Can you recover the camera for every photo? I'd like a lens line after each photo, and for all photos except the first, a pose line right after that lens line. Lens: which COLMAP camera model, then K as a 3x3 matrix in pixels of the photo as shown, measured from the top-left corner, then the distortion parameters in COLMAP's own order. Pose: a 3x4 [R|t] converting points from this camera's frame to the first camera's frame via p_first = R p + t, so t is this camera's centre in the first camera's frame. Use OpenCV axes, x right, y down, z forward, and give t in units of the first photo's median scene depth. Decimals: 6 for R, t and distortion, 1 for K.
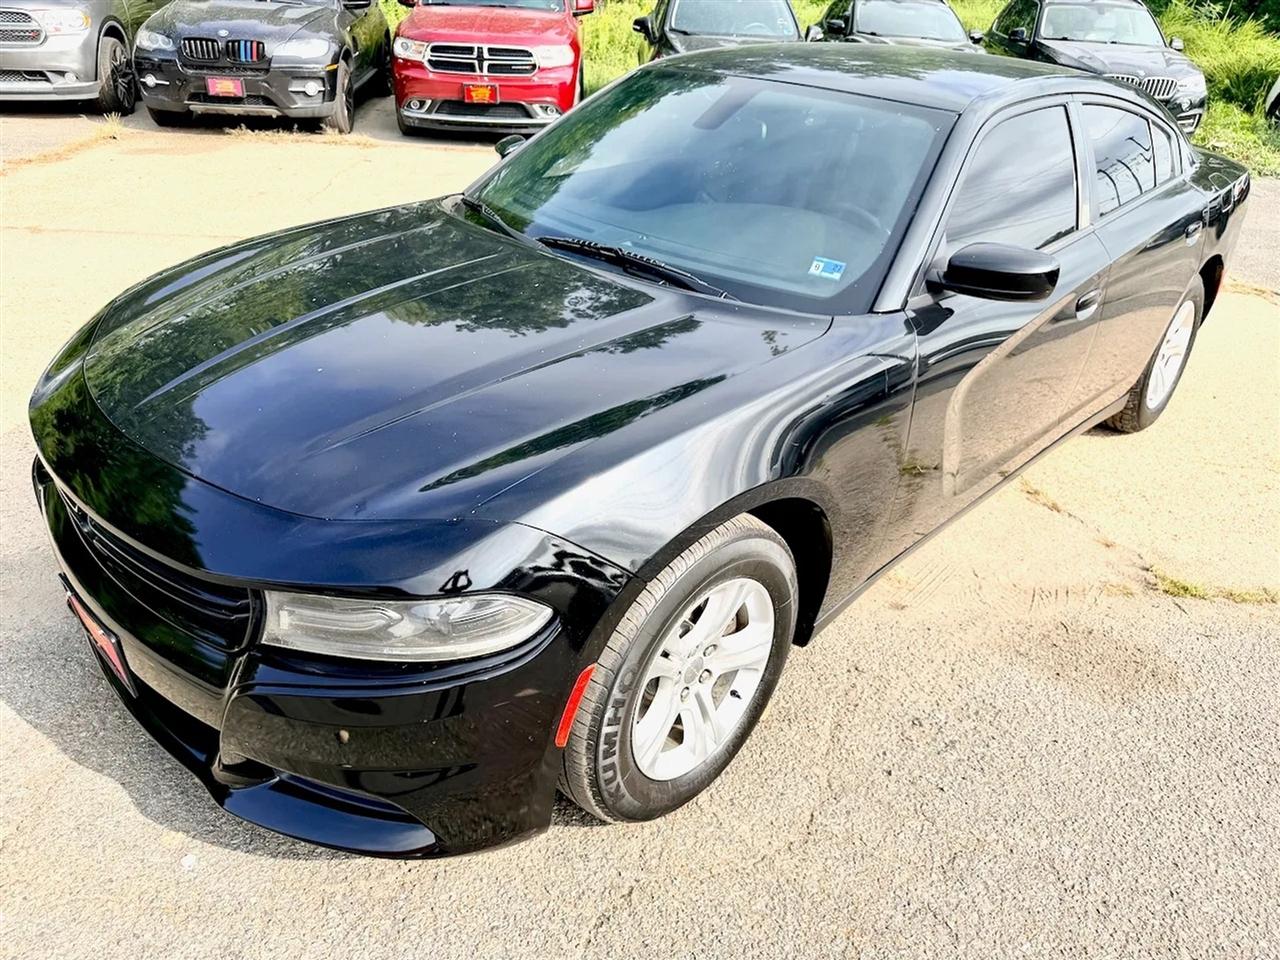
lens RADIAL K [[917.9, 0, 640.0], [0, 917.9, 480.0], [0, 0, 1]] dist [0.003396, -0.003897]
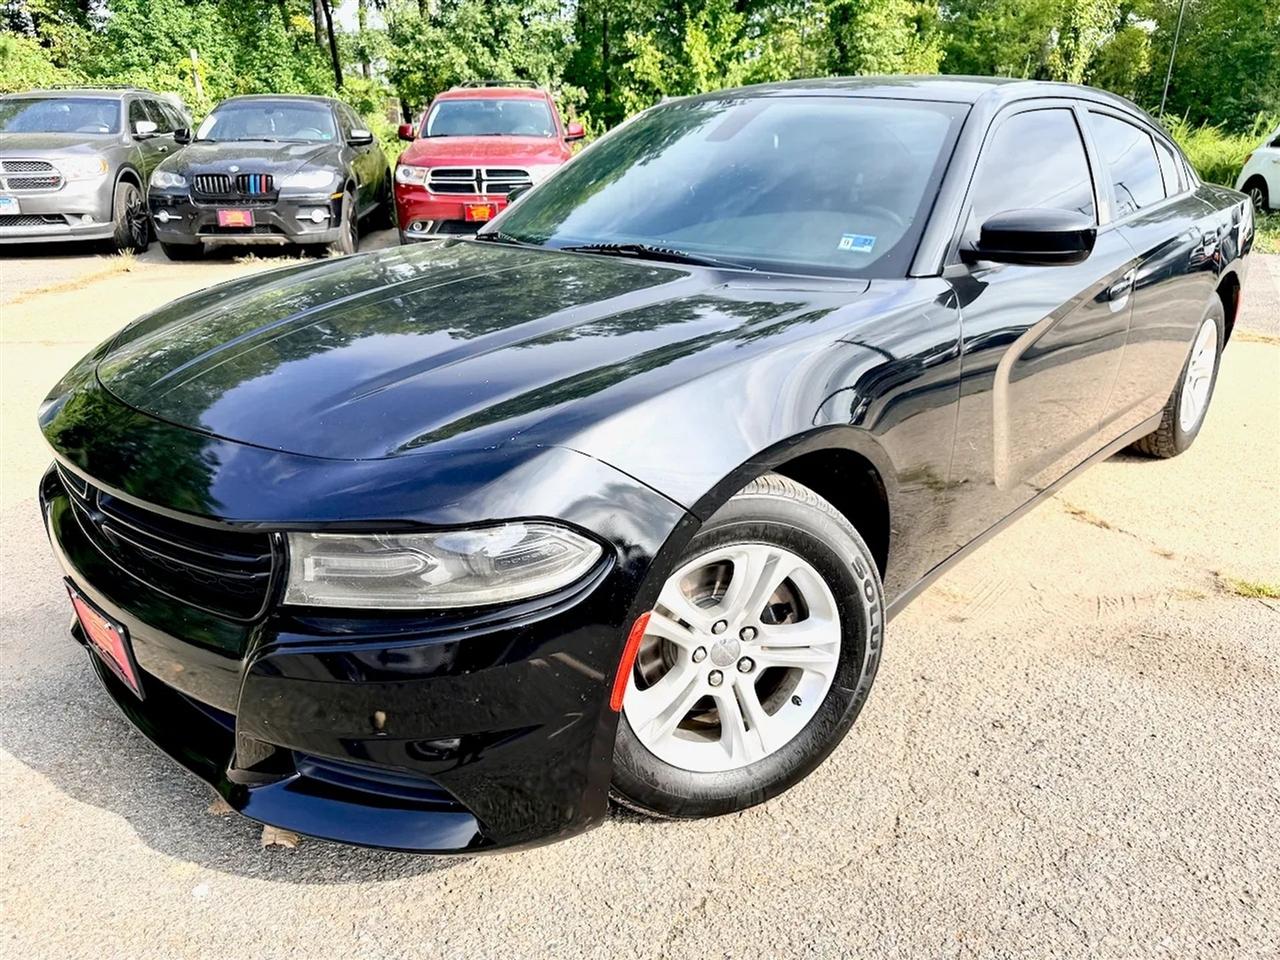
lens RADIAL K [[918.8, 0, 635.8], [0, 918.8, 483.1], [0, 0, 1]] dist [0.003032, -0.005012]
pose [[0.998310, -0.057693, -0.007017, -0.037766], [0.056234, 0.989368, -0.134119, 0.138445], [0.014680, 0.133497, 0.990940, 0.066190]]
